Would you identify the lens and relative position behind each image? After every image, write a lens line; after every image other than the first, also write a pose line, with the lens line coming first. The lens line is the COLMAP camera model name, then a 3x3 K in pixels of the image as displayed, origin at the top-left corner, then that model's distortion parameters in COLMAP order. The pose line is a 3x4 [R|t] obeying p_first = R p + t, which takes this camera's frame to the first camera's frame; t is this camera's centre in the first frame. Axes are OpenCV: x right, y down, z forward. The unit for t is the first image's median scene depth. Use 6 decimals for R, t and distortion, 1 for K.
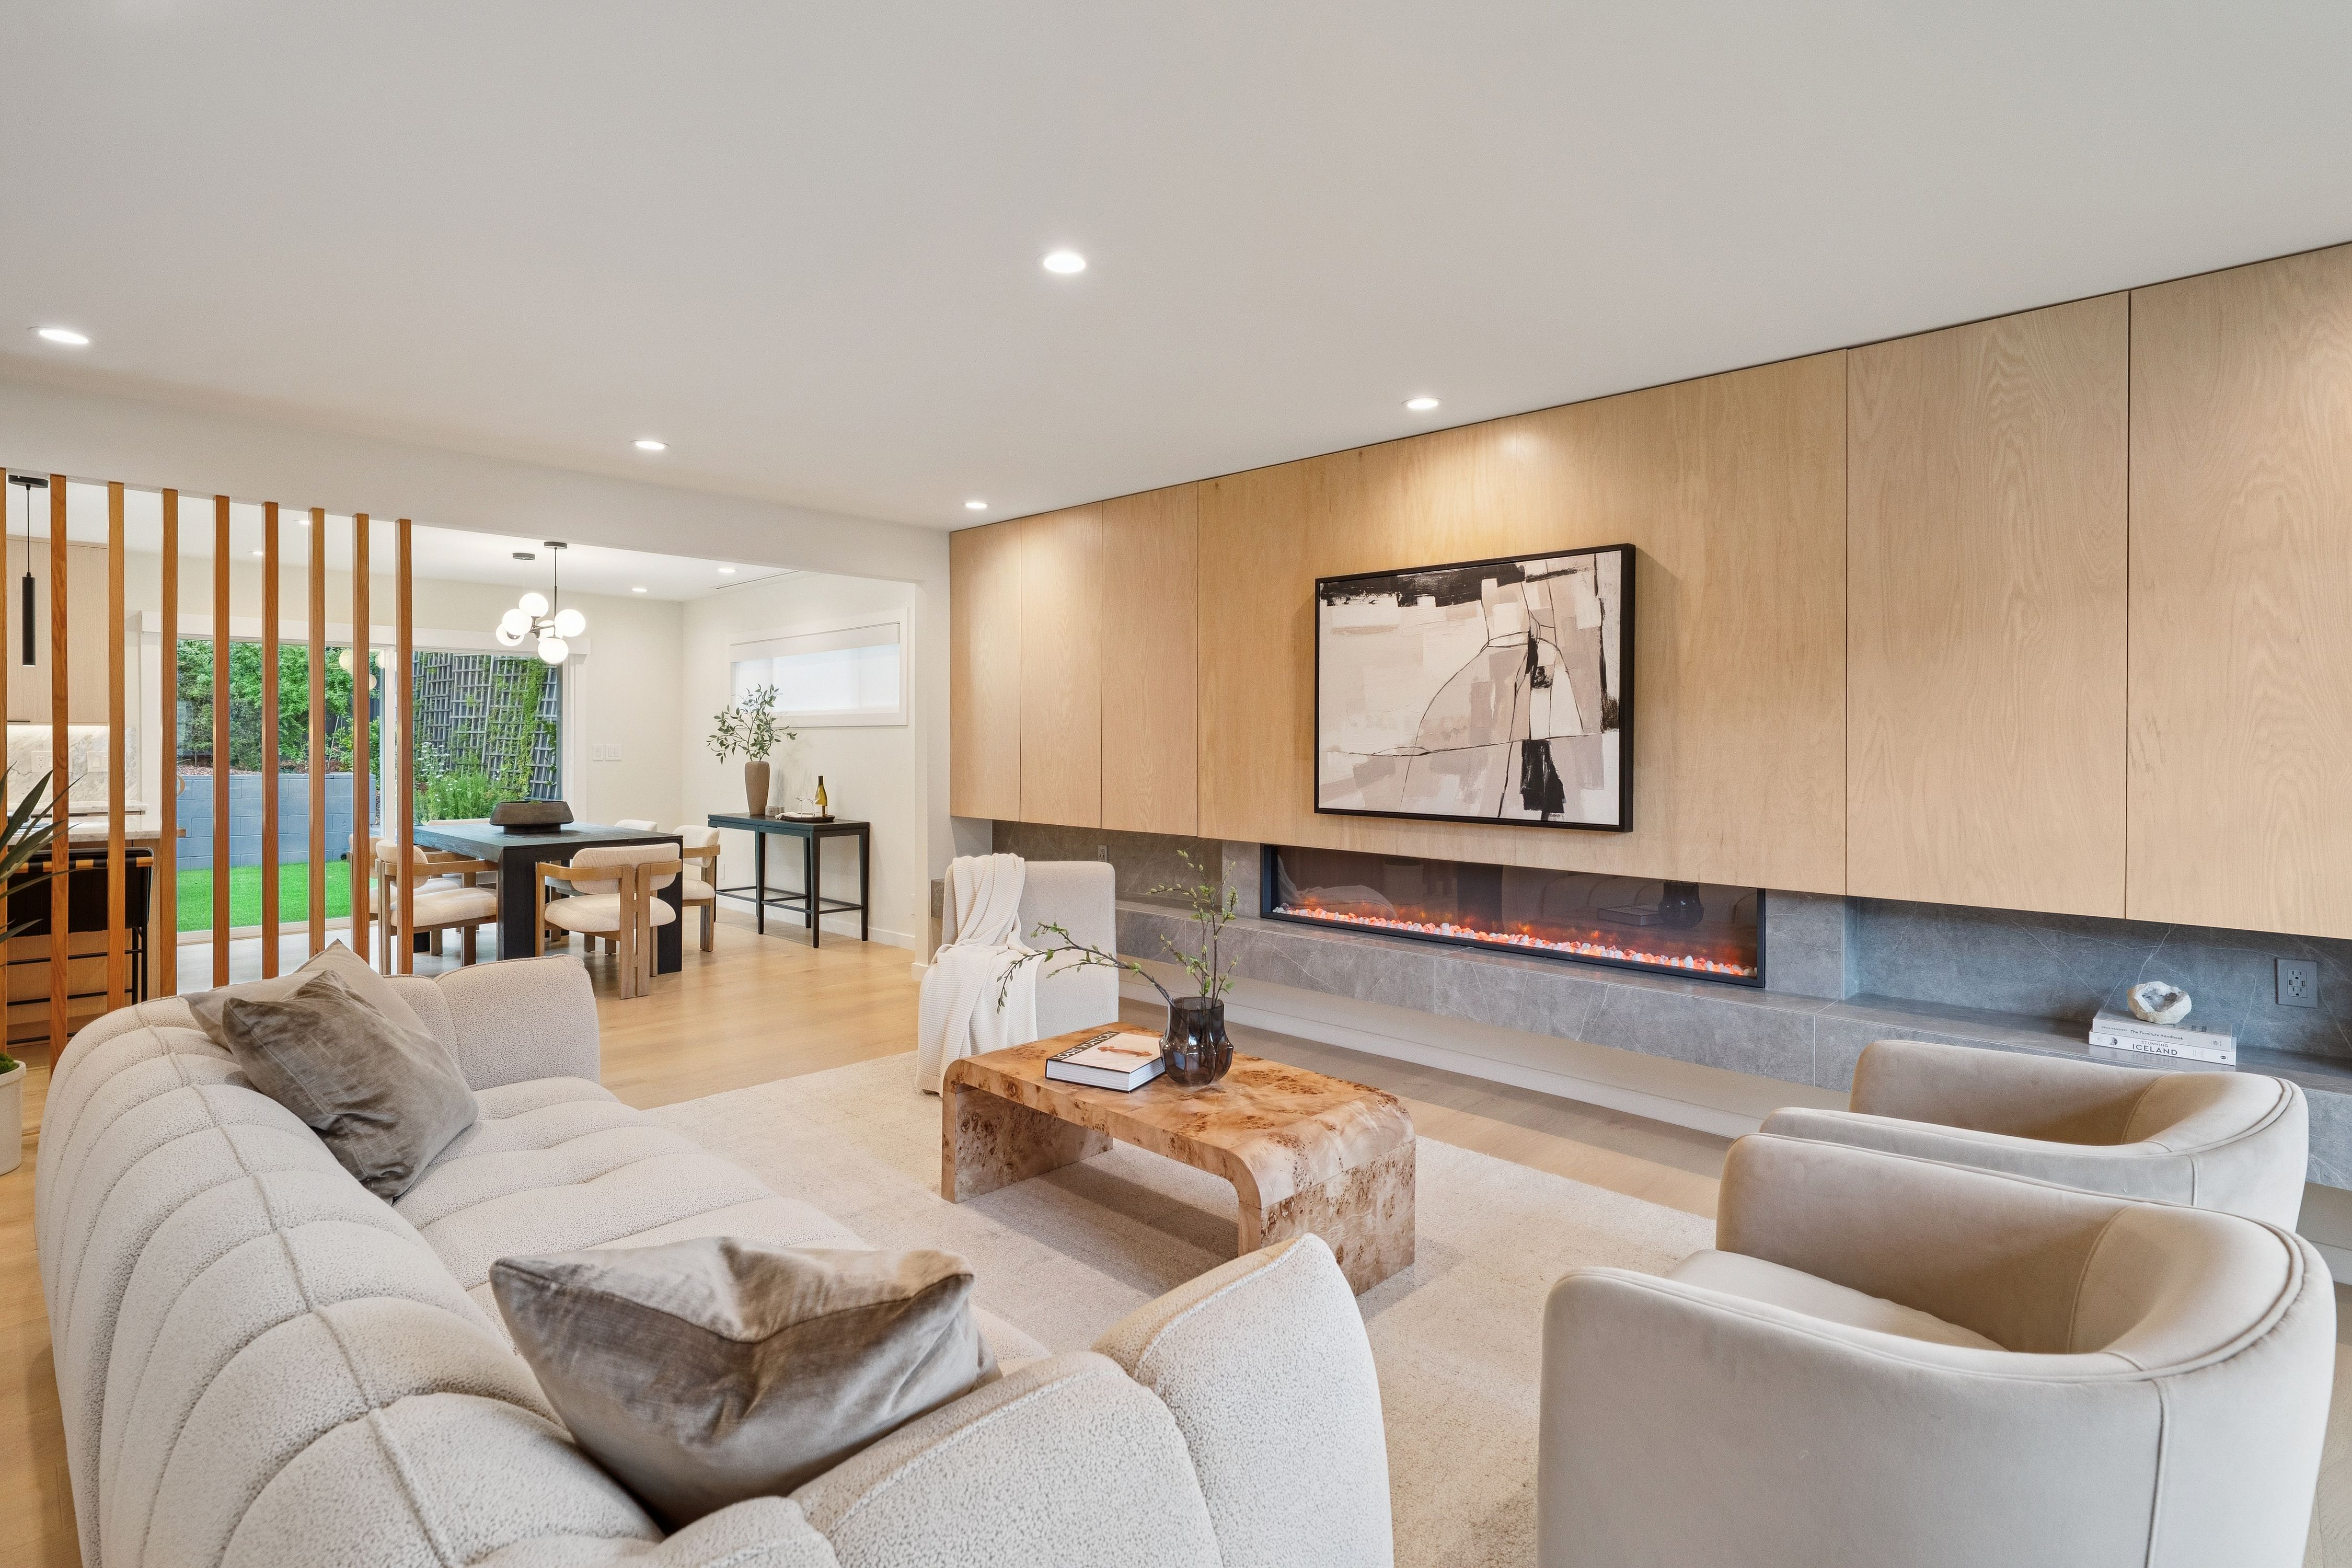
lens RADIAL K [[1145.1, 0, 1160.2], [0, 1145.1, 736.6], [0, 0, 1]] dist [0.007575, 0.002453]
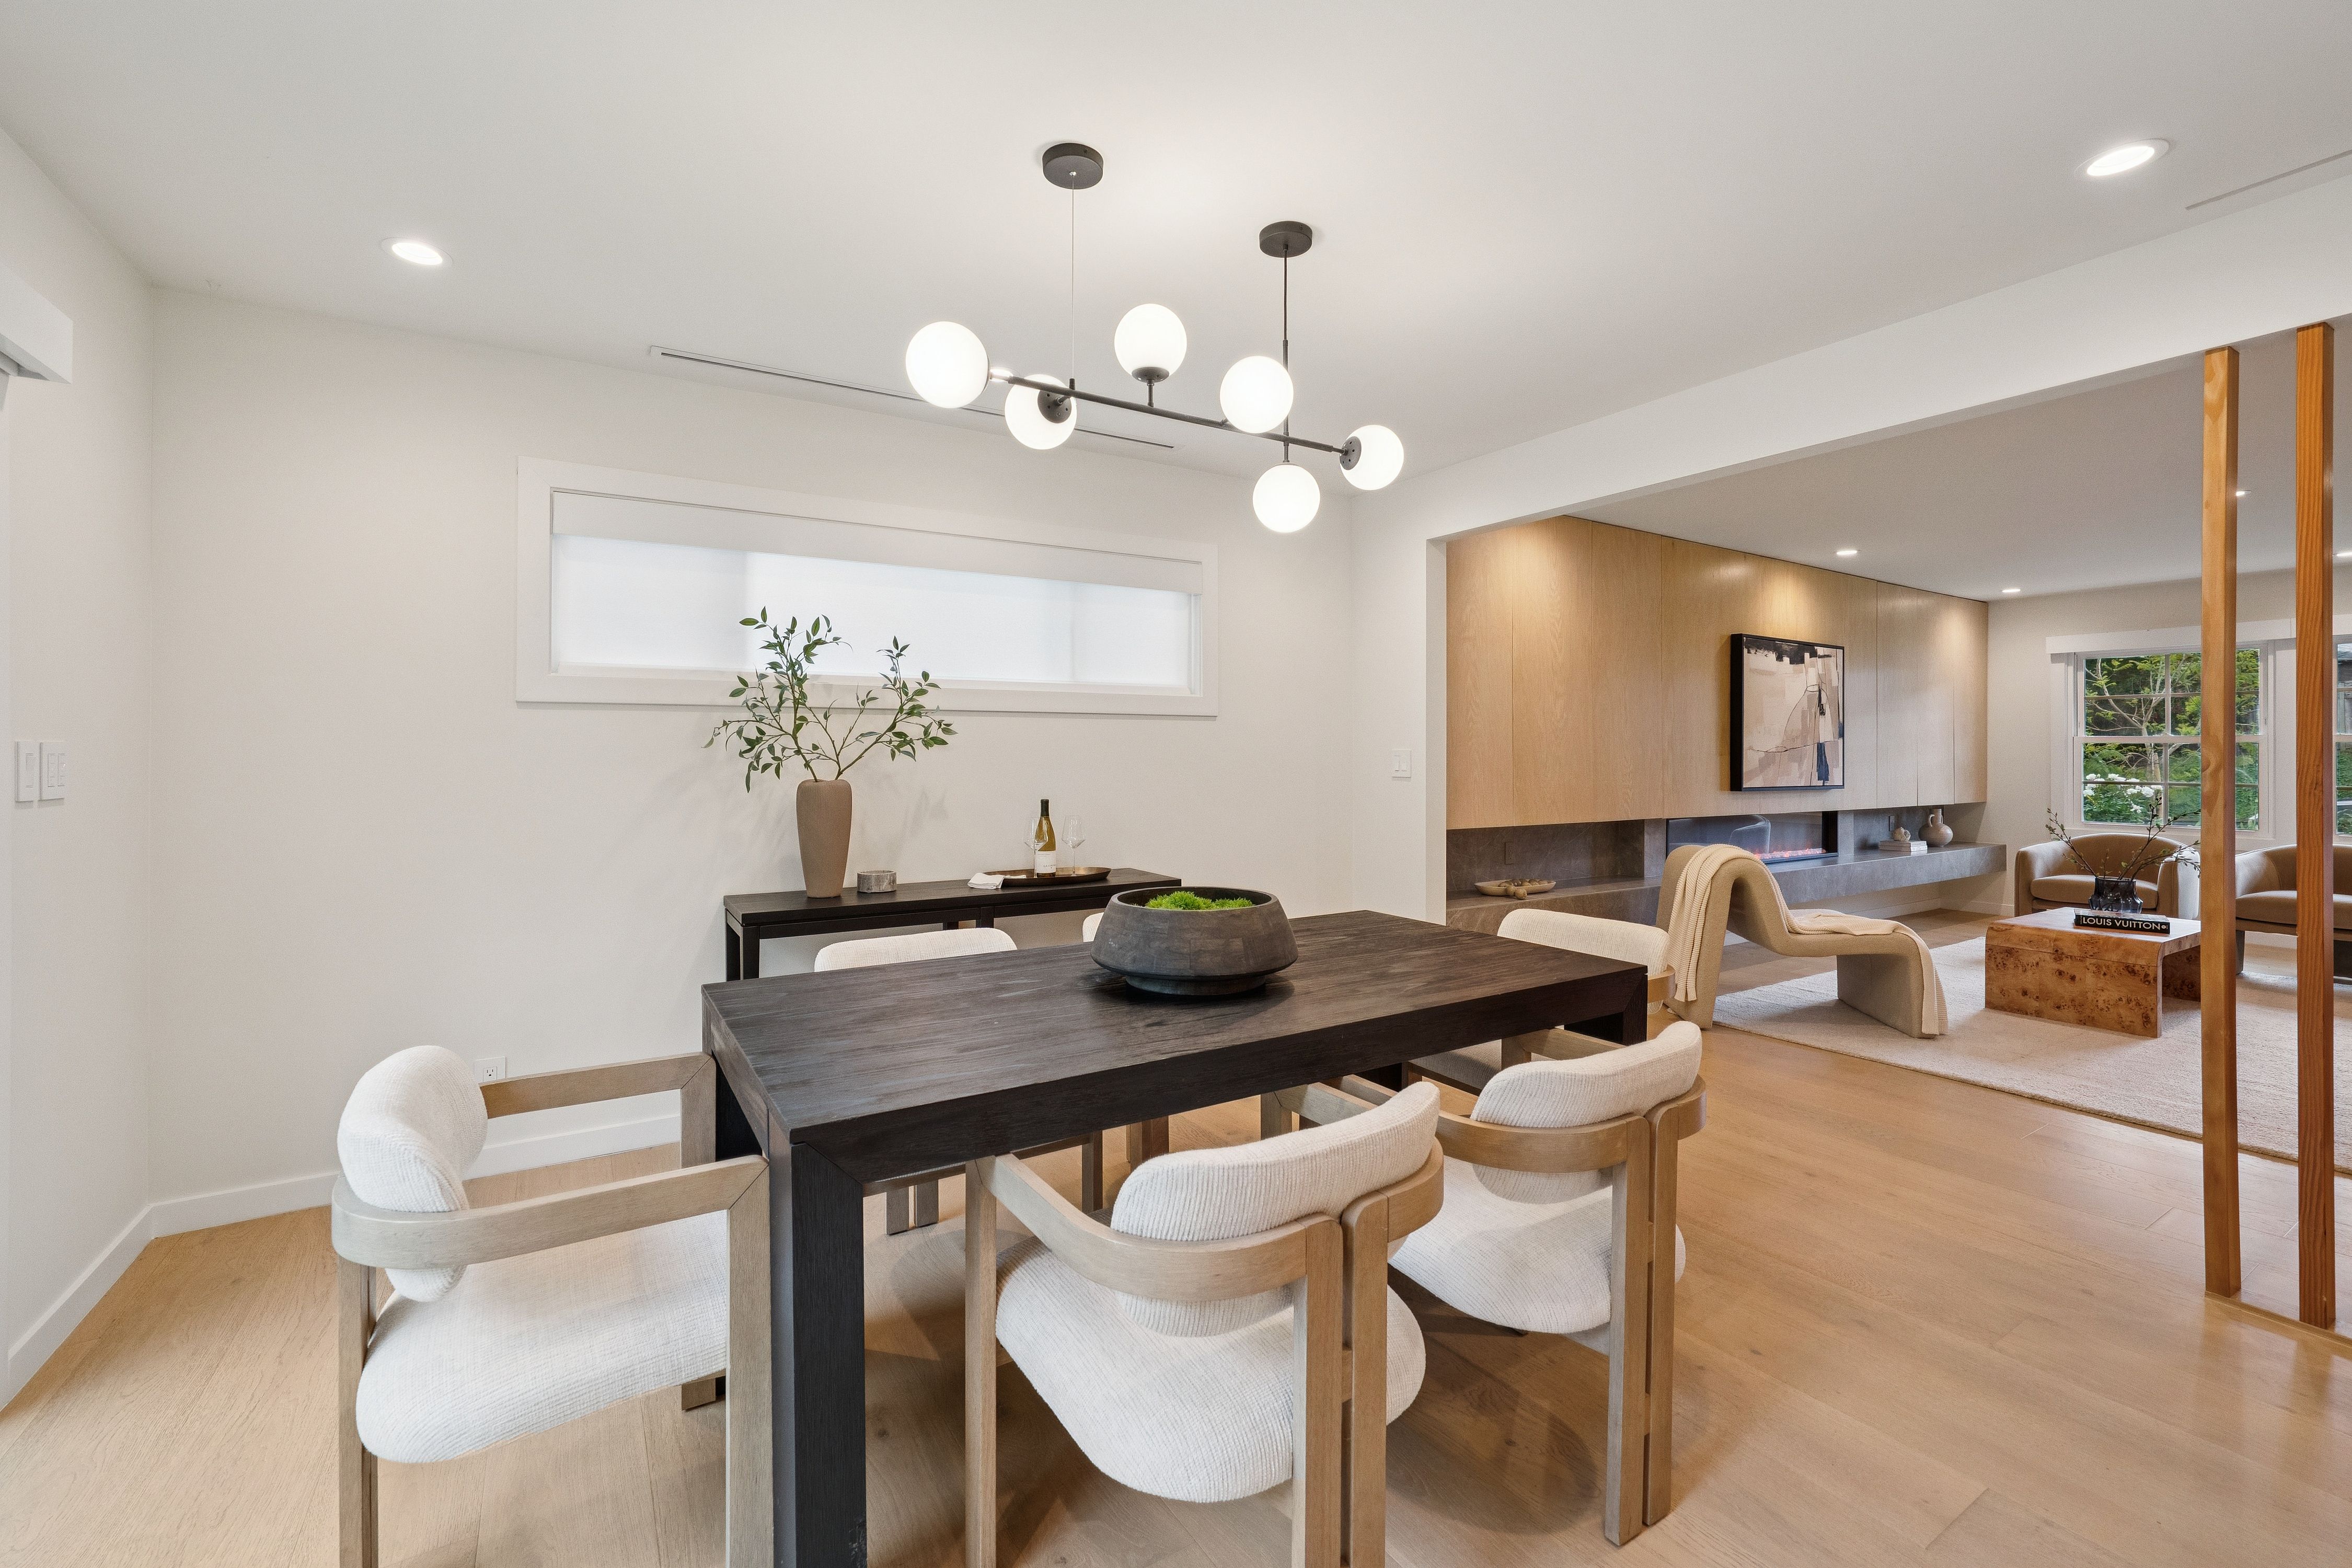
lens RADIAL K [[1007.7, 0, 1155.1], [0, 1007.7, 741.1], [0, 0, 1]] dist [-0.009167, 0.002876]
pose [[0.239240, 0.009791, 0.970911, -1.202102], [-0.004657, 0.999949, -0.008936, 0.015668], [-0.970949, -0.002383, 0.239274, 1.311596]]
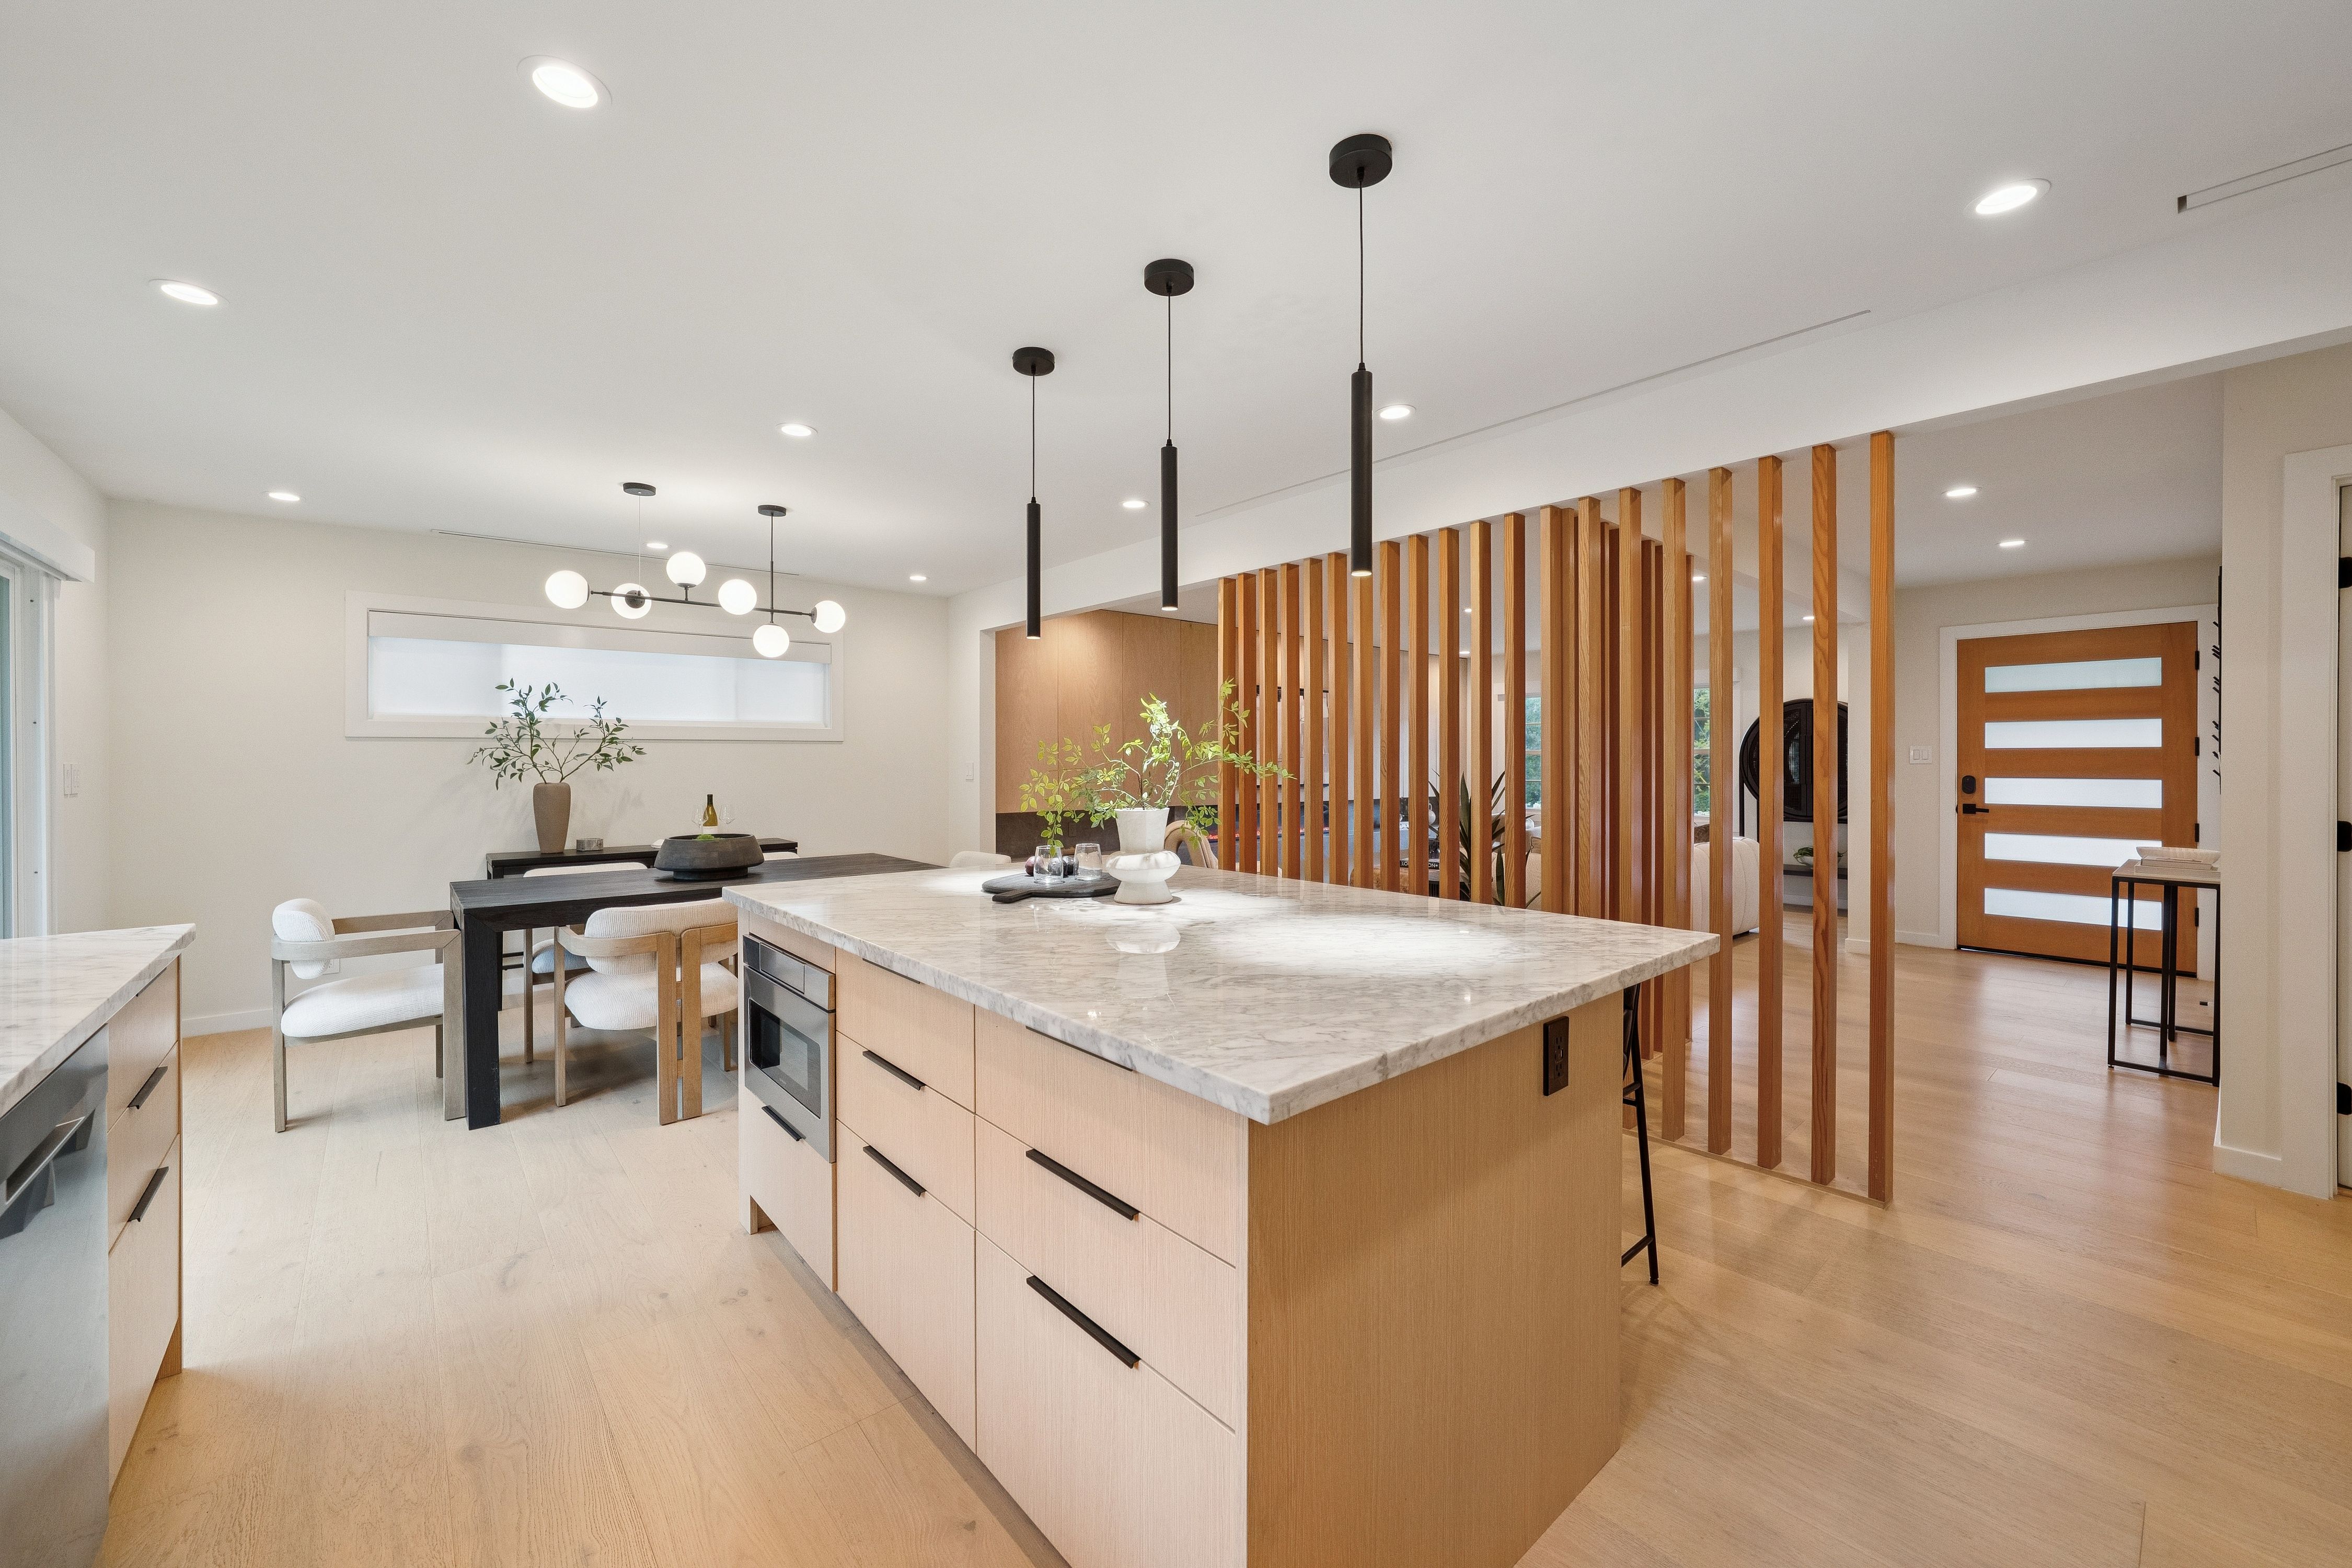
lens RADIAL K [[939.2, 0, 1145.8], [0, 939.2, 755.7], [0, 0, 1]] dist [-0.004302, 0.002784]
pose [[0.095360, 0.004590, 0.995432, -1.578743], [-0.003135, 0.999986, -0.004311, 0.009039], [-0.995438, -0.002710, 0.095373, 0.928246]]
